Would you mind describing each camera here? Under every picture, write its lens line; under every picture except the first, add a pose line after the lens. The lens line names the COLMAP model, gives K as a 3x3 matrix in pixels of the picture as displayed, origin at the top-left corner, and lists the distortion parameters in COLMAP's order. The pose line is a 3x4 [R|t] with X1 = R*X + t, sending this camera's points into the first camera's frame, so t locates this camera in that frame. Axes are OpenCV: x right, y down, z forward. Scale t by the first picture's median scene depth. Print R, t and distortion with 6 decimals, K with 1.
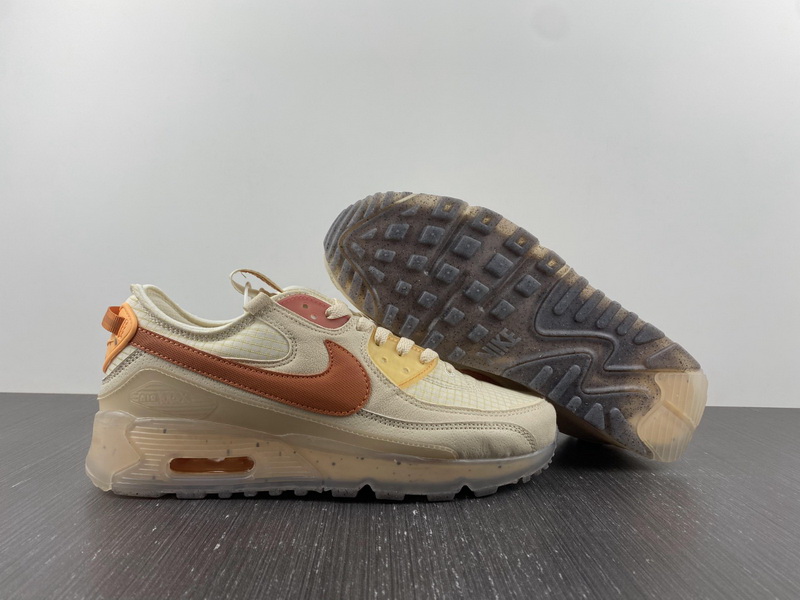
lens RADIAL K [[595.2, 0, 401.8], [0, 595.2, 290.4], [0, 0, 1]] dist [0.131933, -0.308377]
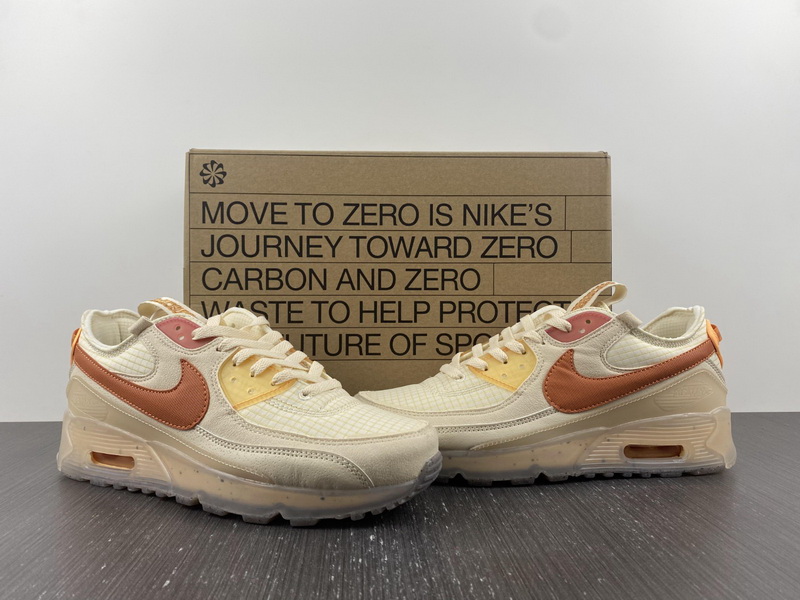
lens RADIAL K [[595.2, 0, 401.8], [0, 595.2, 290.4], [0, 0, 1]] dist [0.131933, -0.308377]
pose [[0.856712, -0.027152, -0.515080, 0.800359], [0.023217, 0.999631, -0.014078, -0.017597], [0.515272, 0.000102, 0.857027, 0.267422]]
